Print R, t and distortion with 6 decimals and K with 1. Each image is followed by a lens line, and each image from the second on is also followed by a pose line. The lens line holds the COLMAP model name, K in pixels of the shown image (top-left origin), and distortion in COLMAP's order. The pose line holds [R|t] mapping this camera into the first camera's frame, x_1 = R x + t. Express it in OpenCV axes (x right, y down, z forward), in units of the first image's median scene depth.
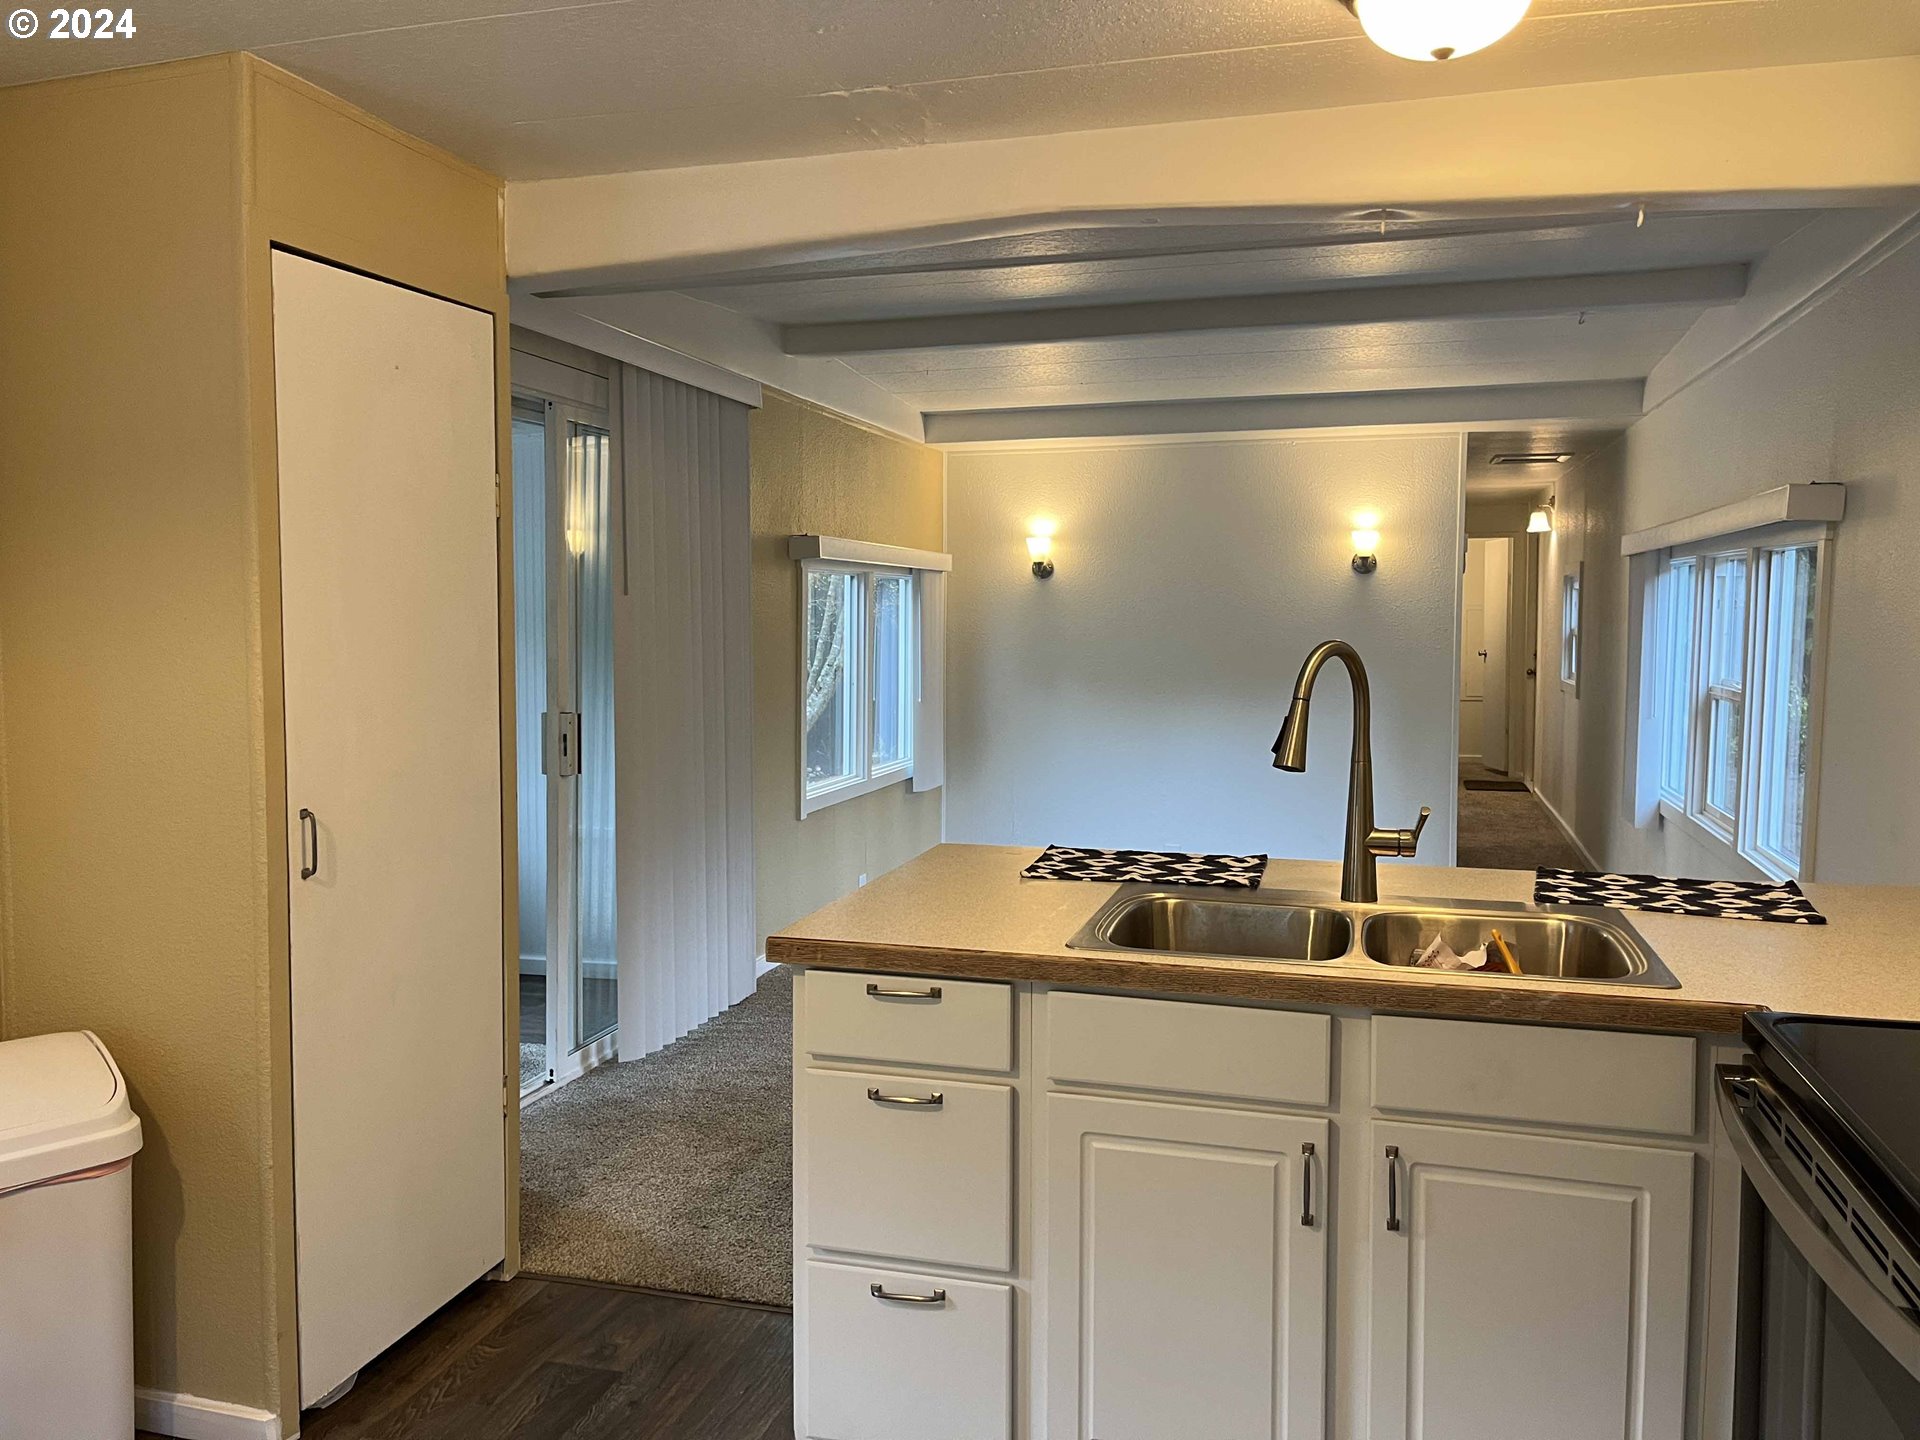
lens RADIAL K [[1441.7, 0, 958.9], [0, 1441.7, 709.9], [0, 0, 1]] dist [0.047193, -0.028409]
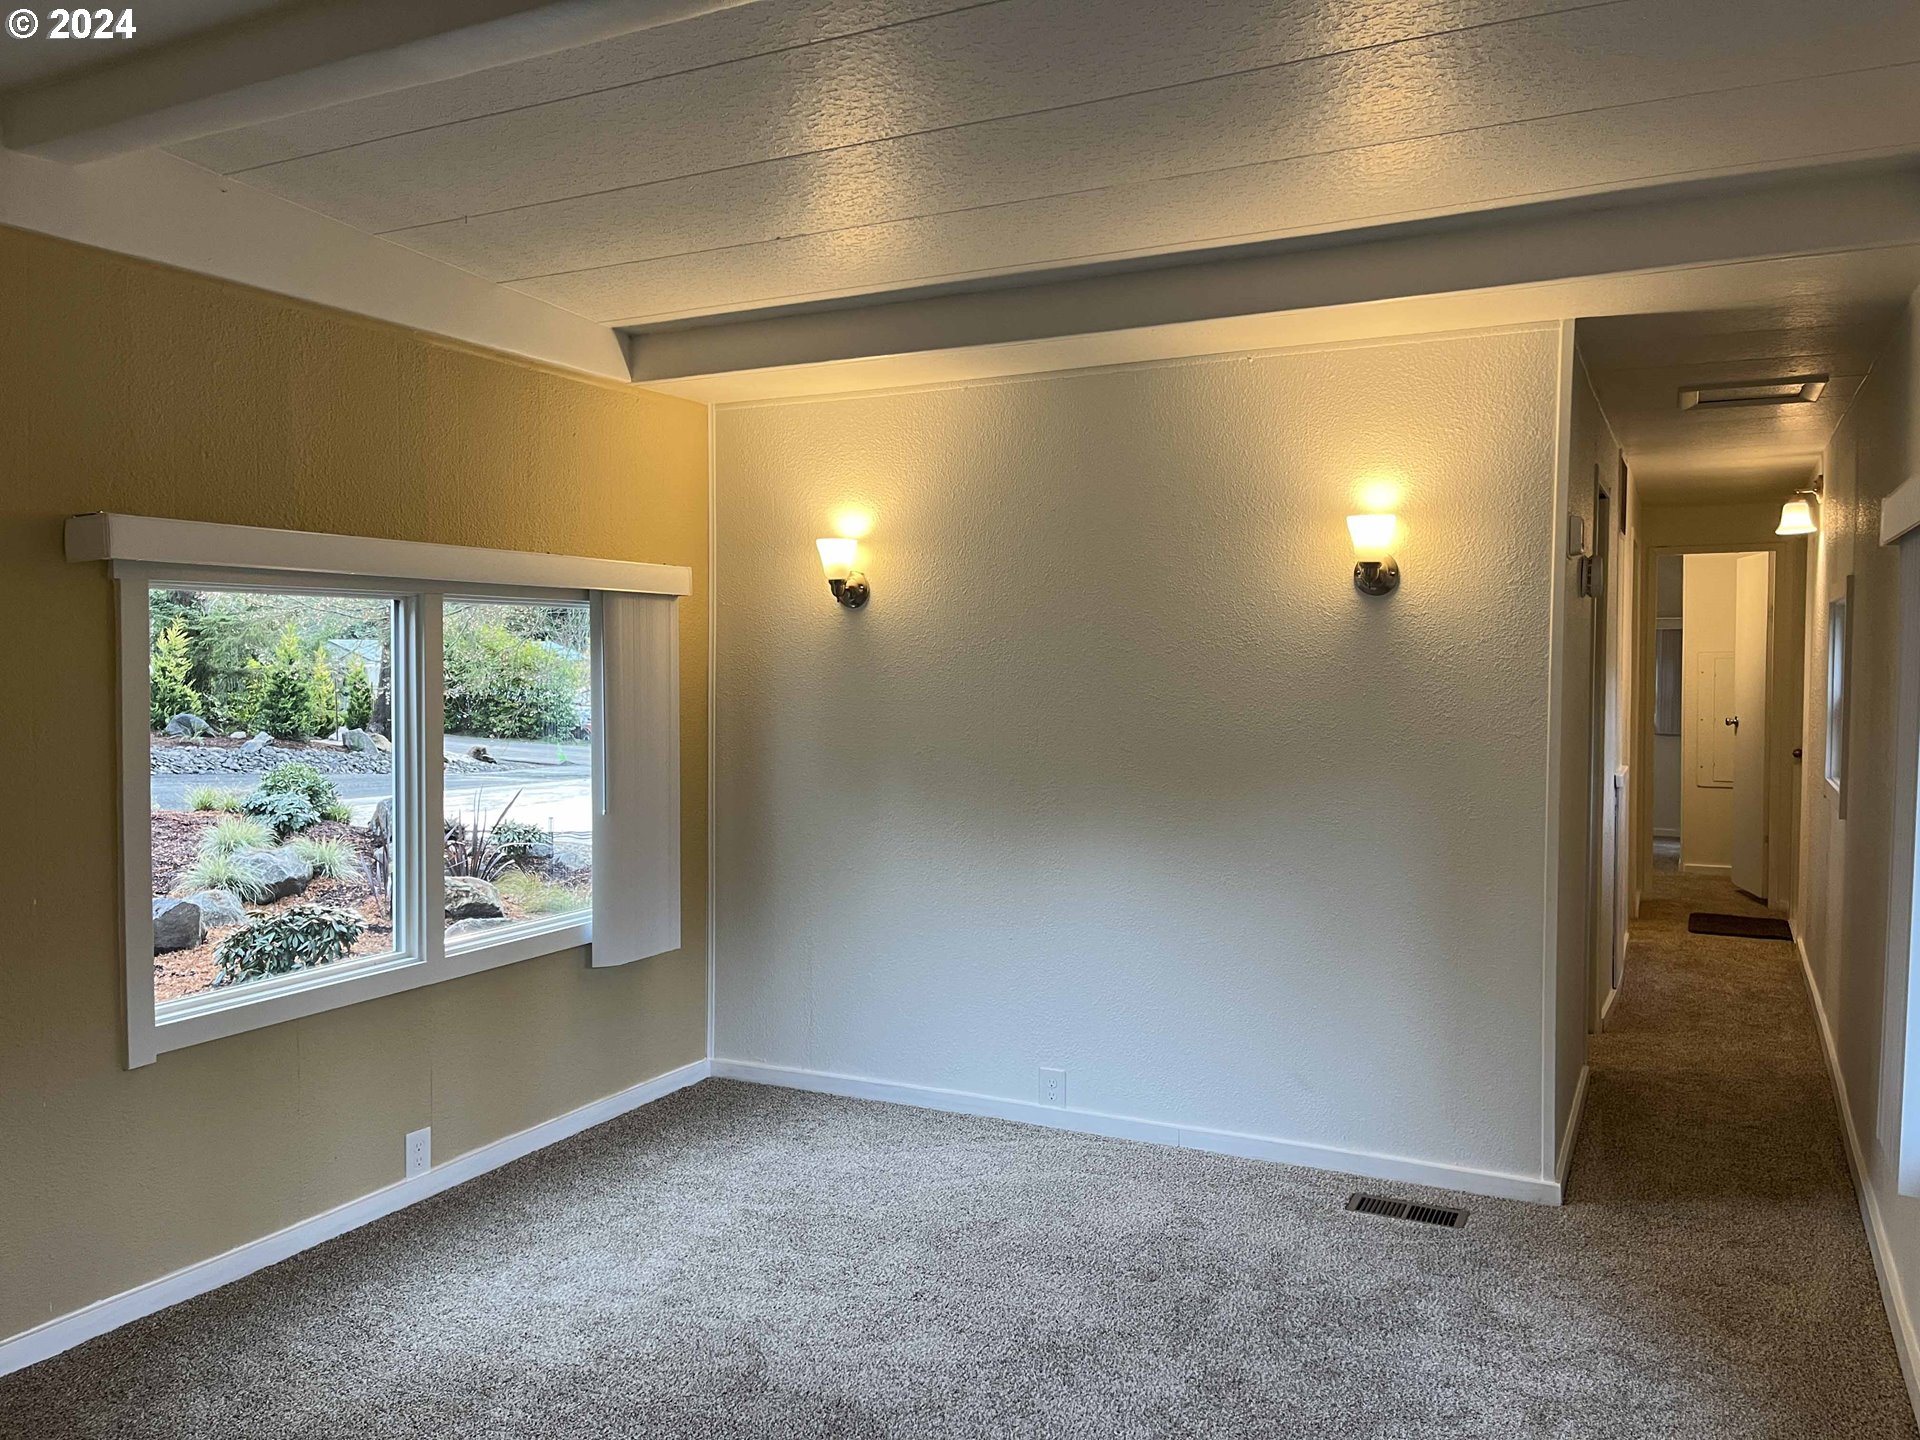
lens RADIAL K [[1441.7, 0, 963.0], [0, 1441.7, 716.2], [0, 0, 1]] dist [0.047193, -0.028409]
pose [[0.982753, 0.009086, -0.184698, 0.214326], [-0.013771, 0.999615, -0.024099, -0.031999], [0.184408, 0.026227, 0.982500, 0.418583]]
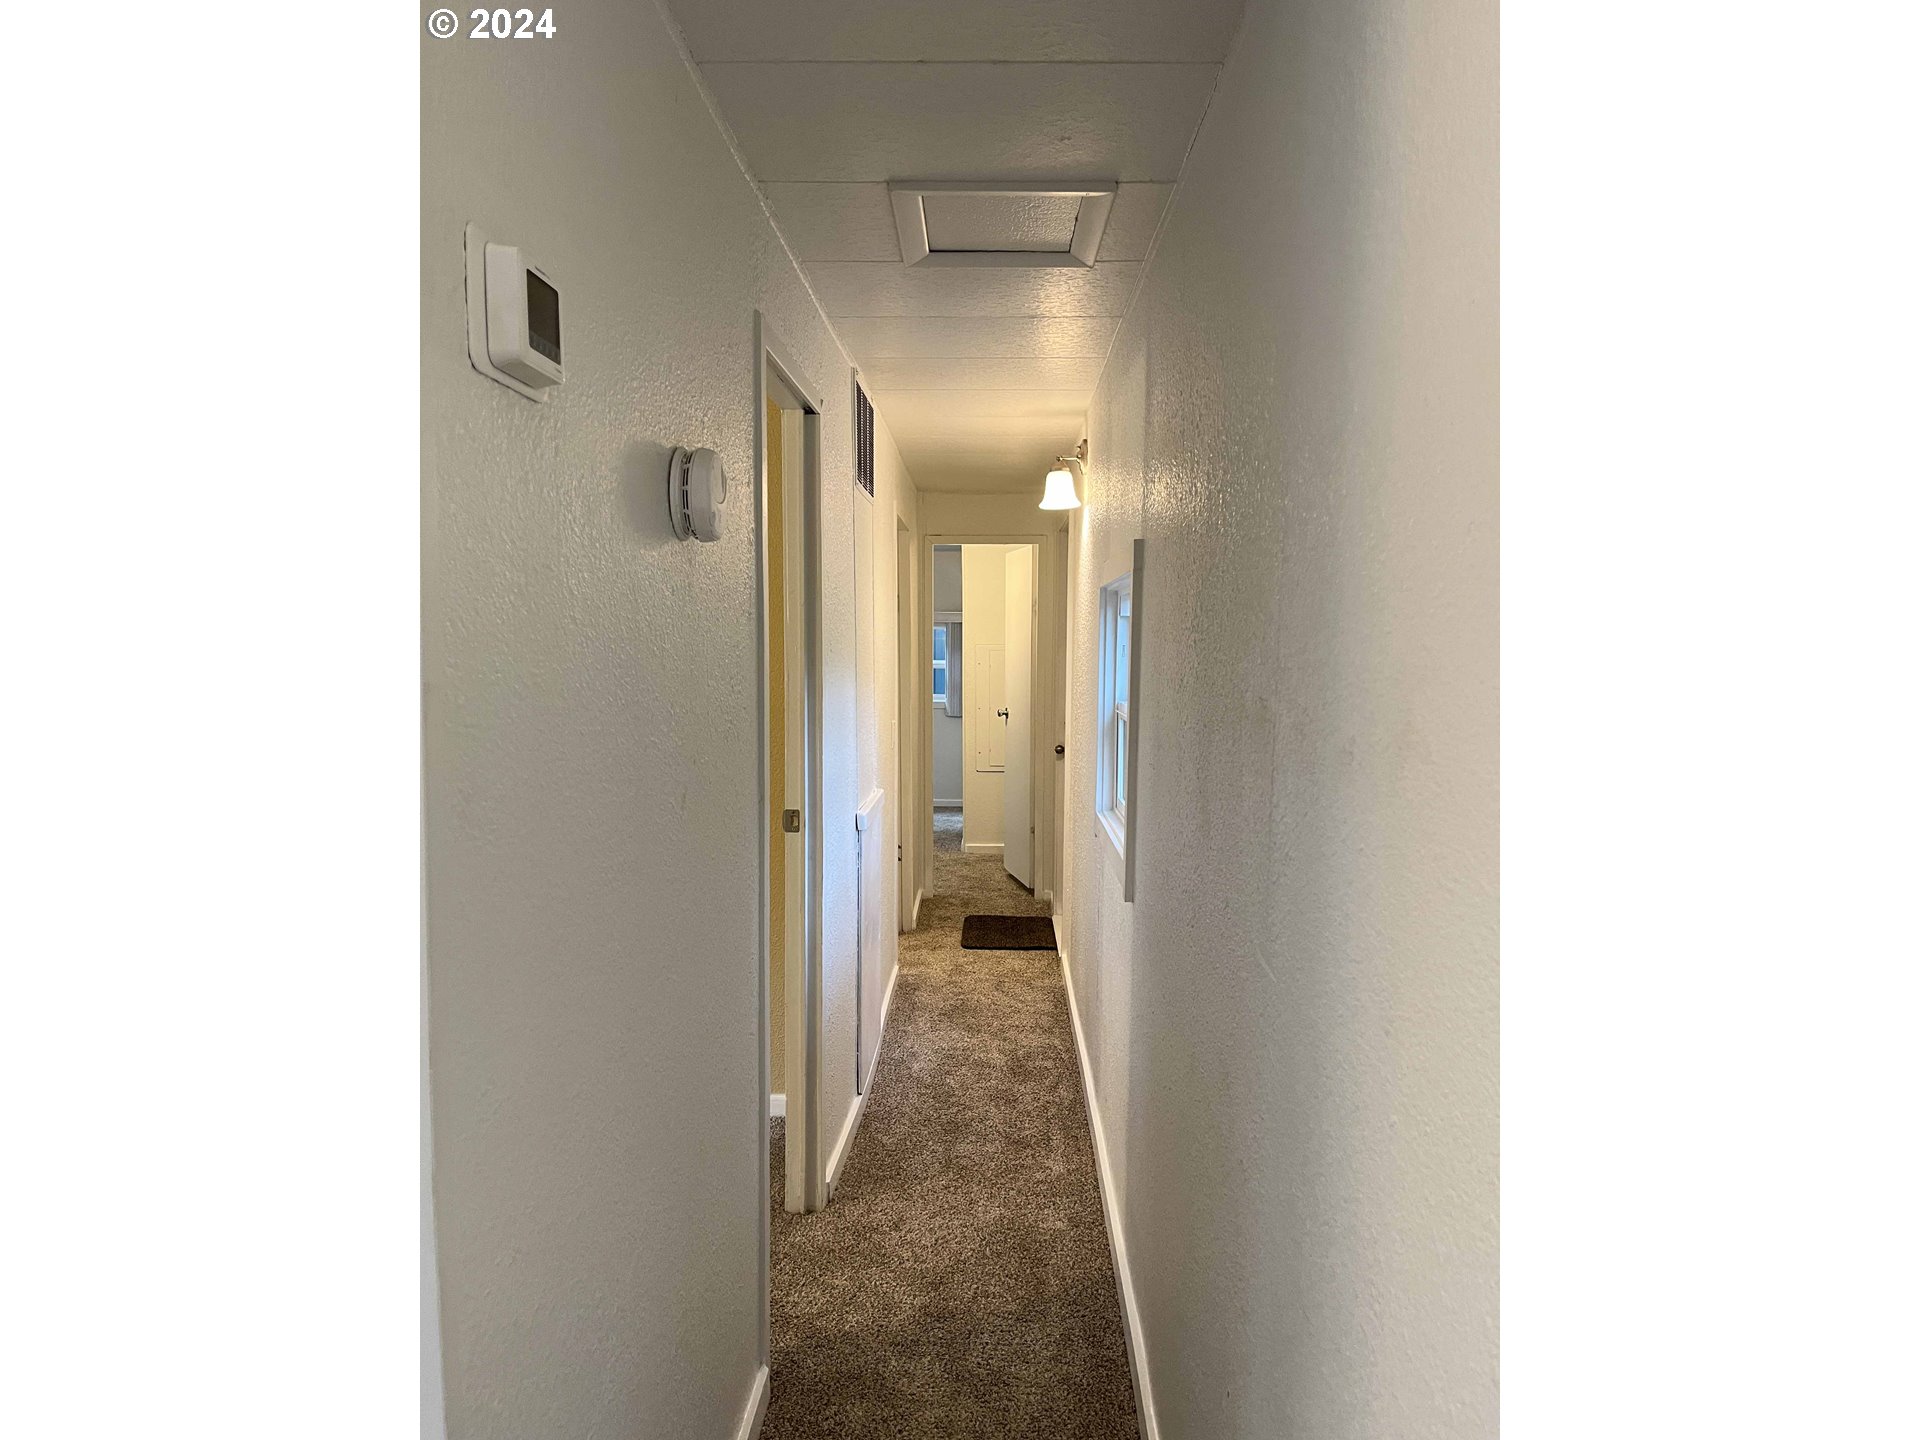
lens RADIAL K [[1091.4, 0, 964.8], [0, 1091.4, 722.6], [0, 0, 1]] dist [0.006874, 0.000310]
pose [[0.967453, -0.009750, 0.252864, 0.342508], [0.007142, 0.999911, 0.011233, -0.063717], [-0.252952, -0.009062, 0.967437, 0.807097]]
